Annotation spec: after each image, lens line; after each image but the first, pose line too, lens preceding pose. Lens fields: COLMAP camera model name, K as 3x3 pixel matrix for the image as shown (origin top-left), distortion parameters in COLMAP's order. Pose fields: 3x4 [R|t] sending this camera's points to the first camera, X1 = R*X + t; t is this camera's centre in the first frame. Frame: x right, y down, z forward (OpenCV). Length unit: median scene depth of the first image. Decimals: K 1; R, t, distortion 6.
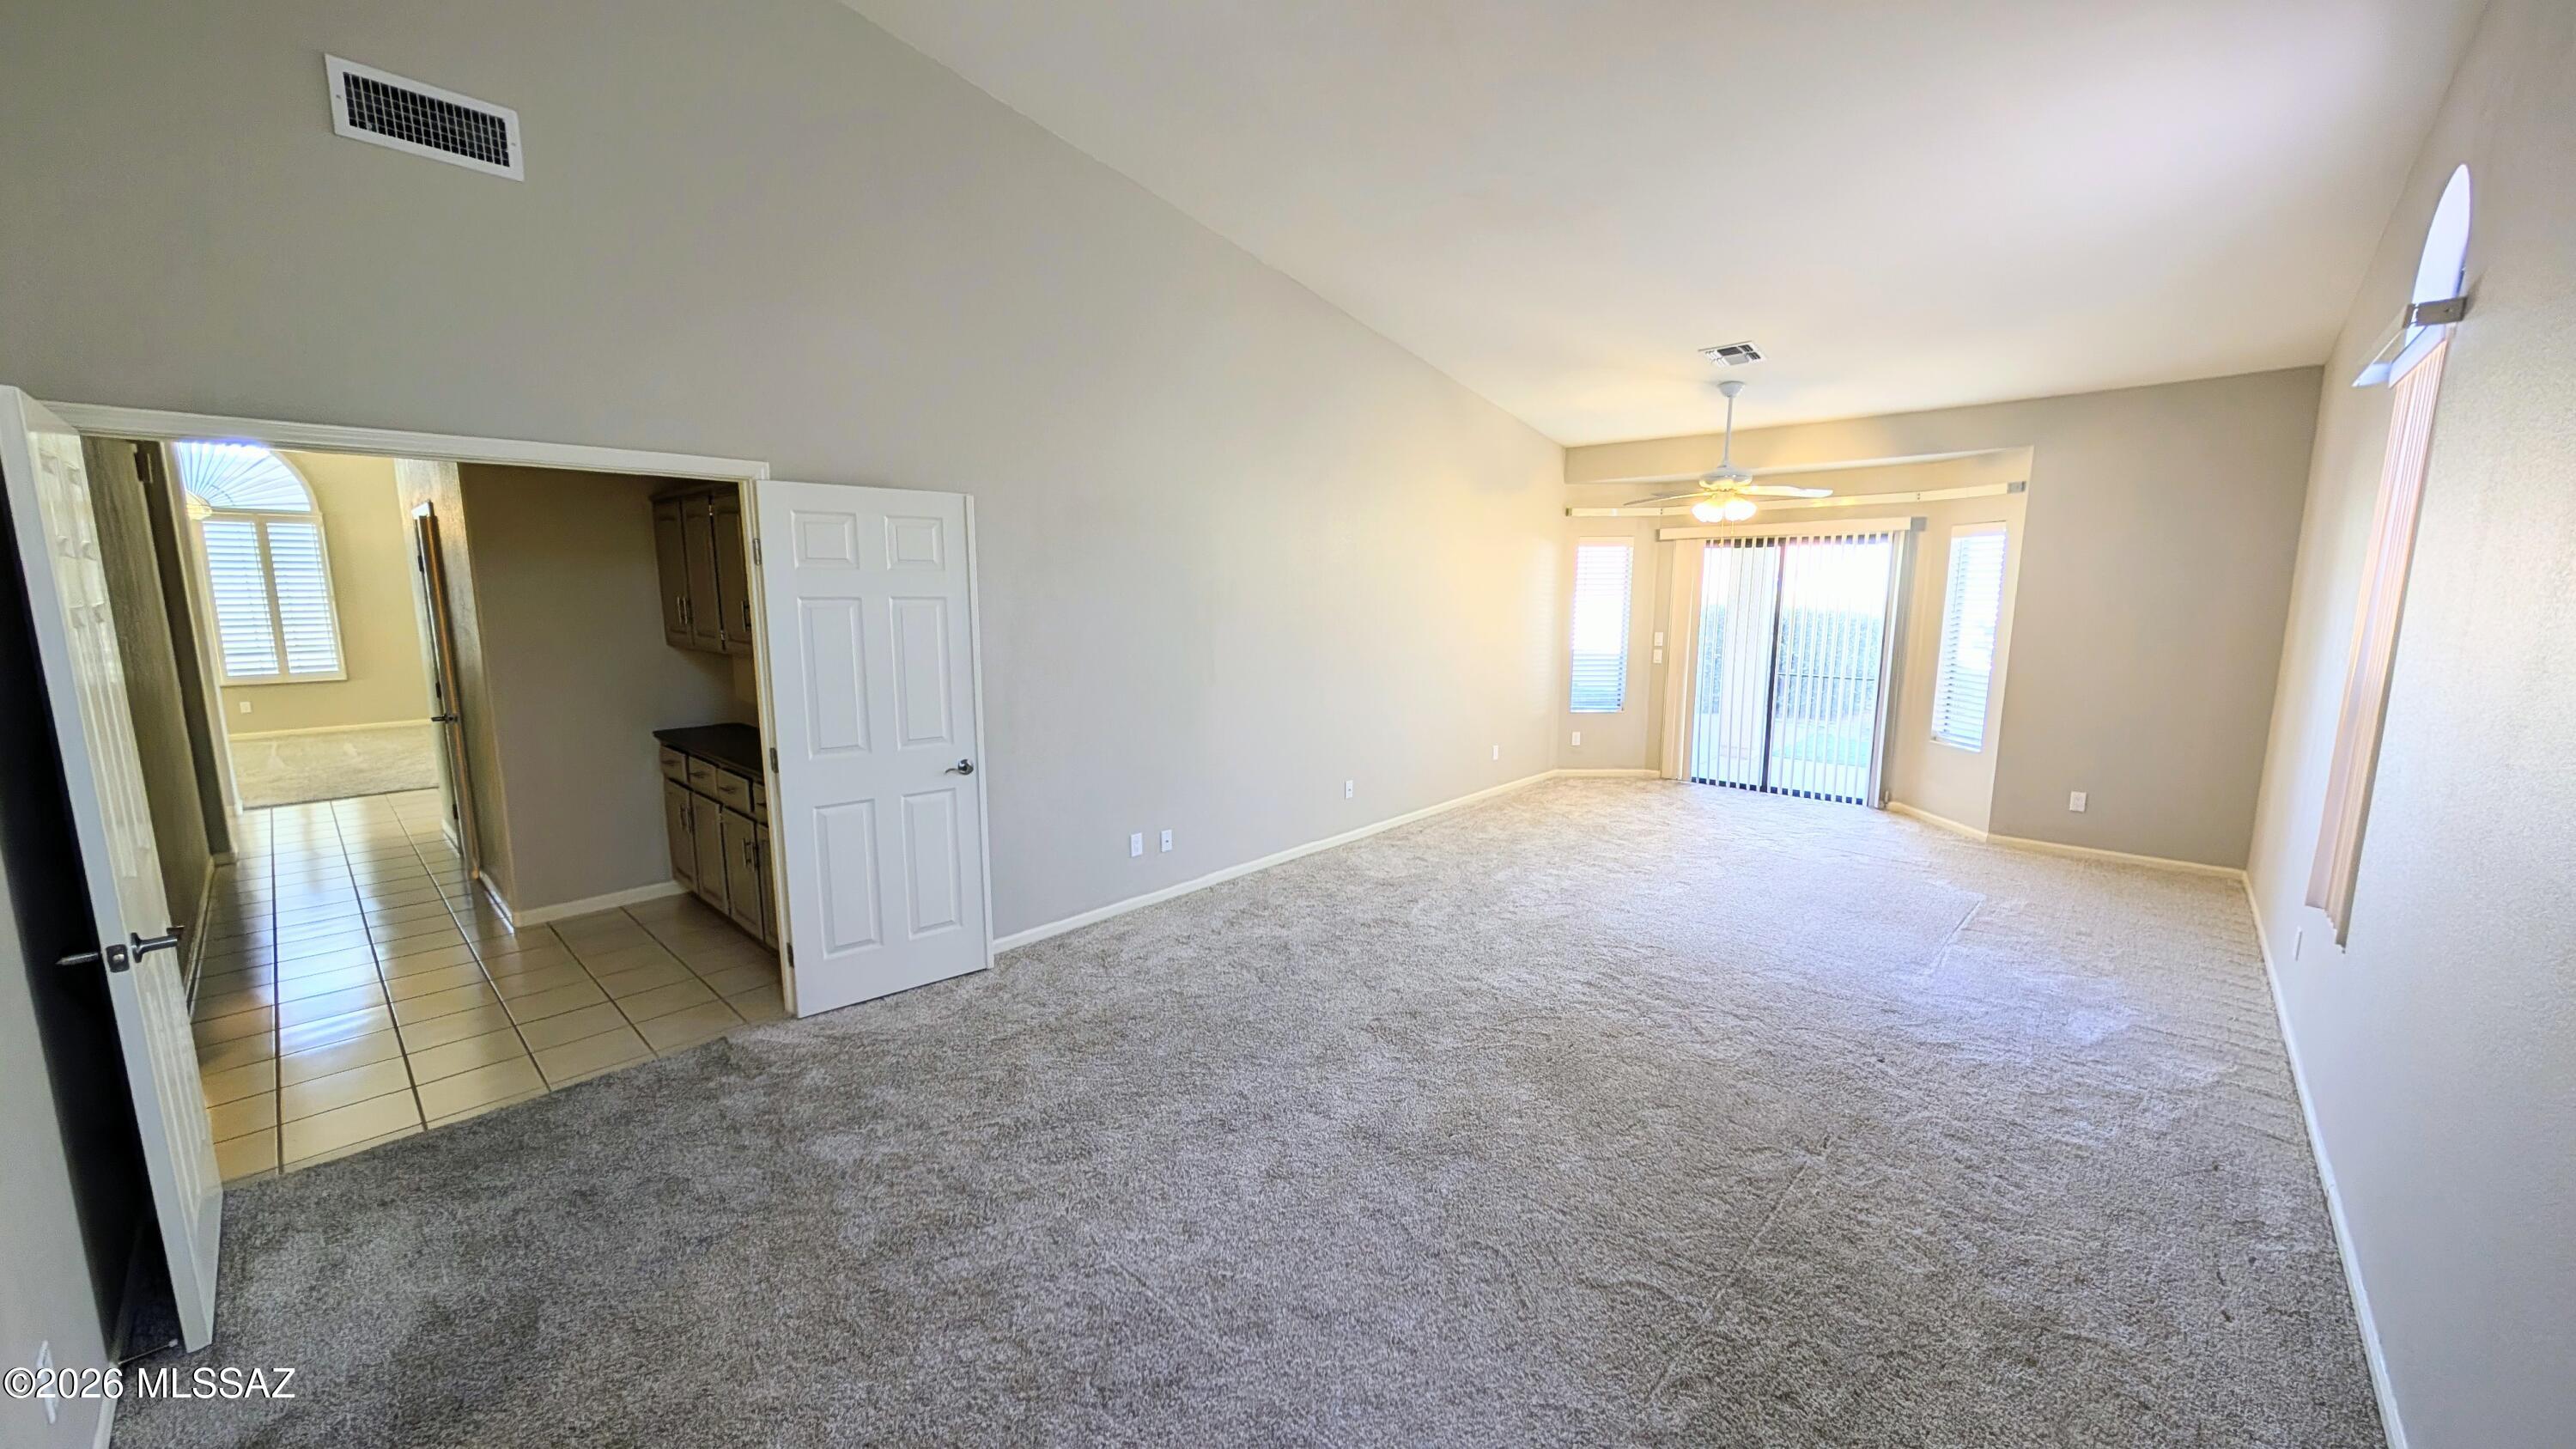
lens RADIAL K [[933.5, 0, 1300.9], [0, 933.5, 728.7], [0, 0, 1]] dist [0.001763, -0.000284]
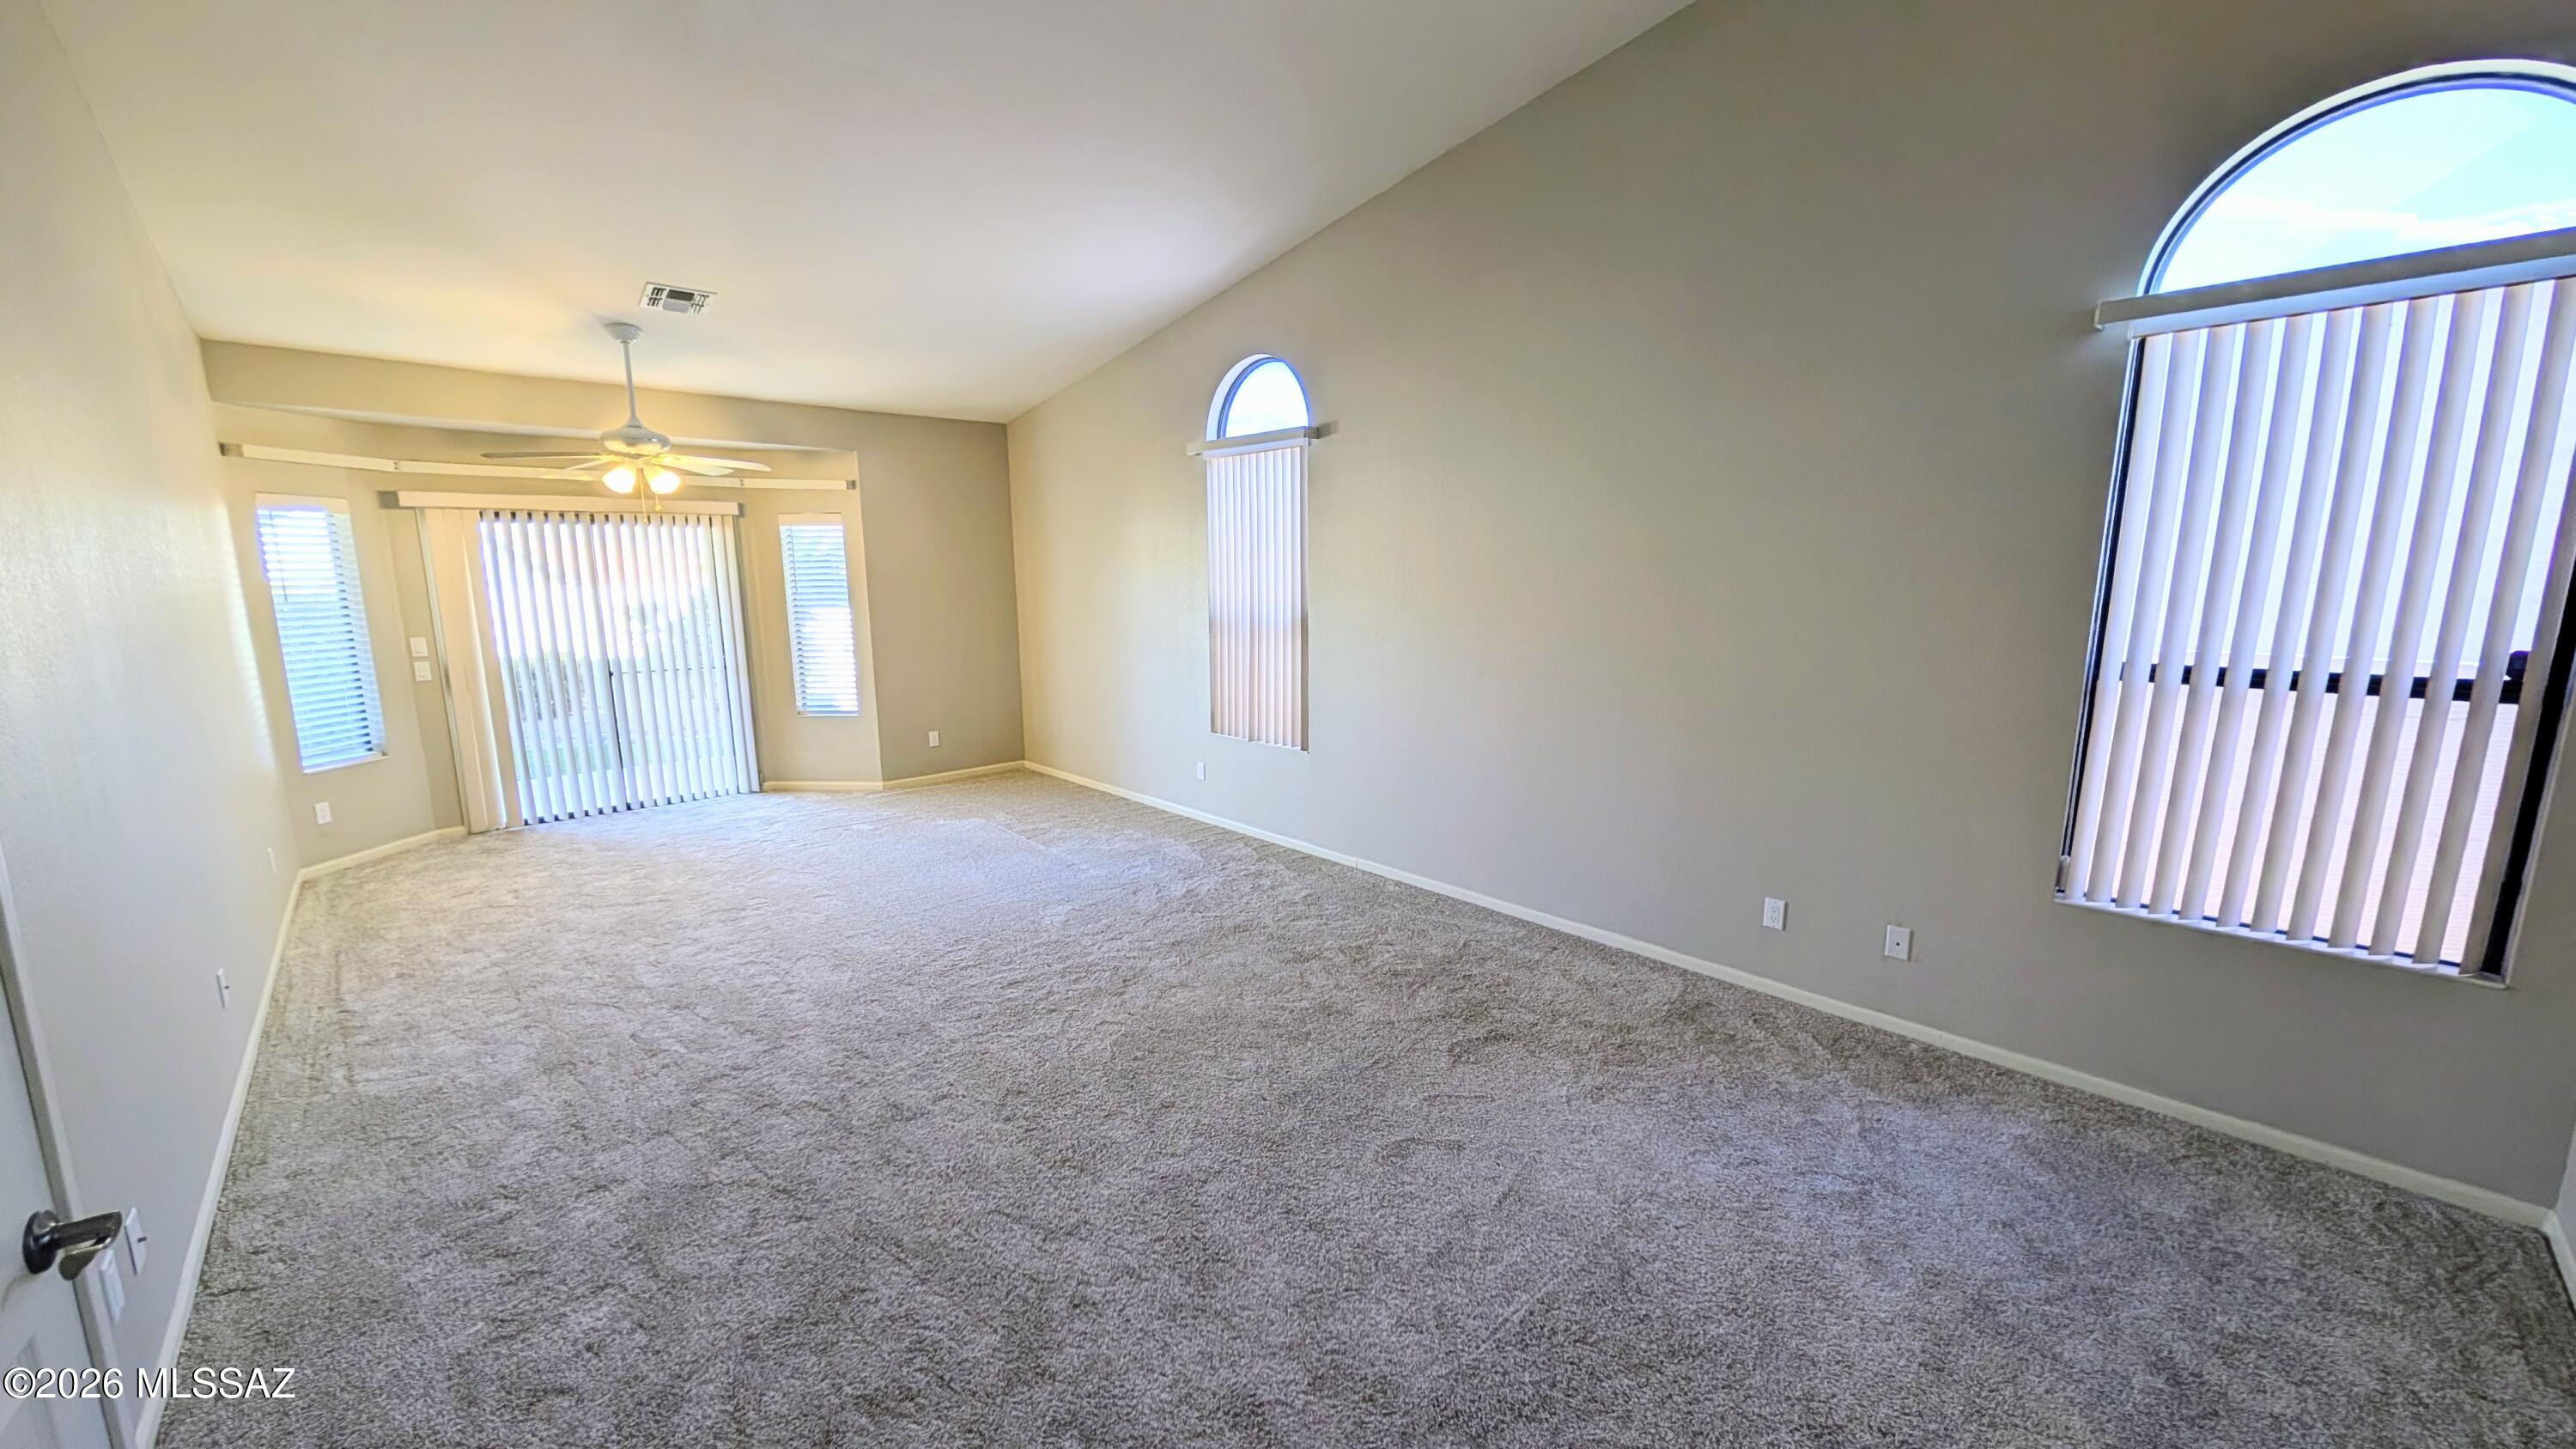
lens RADIAL K [[933.5, 0, 1290.4], [0, 933.5, 733.1], [0, 0, 1]] dist [0.001763, -0.000284]
pose [[0.065341, -0.174958, 0.982405, -0.354101], [0.154355, 0.974432, 0.163271, -0.057045], [-0.985852, 0.140971, 0.090676, 0.362910]]
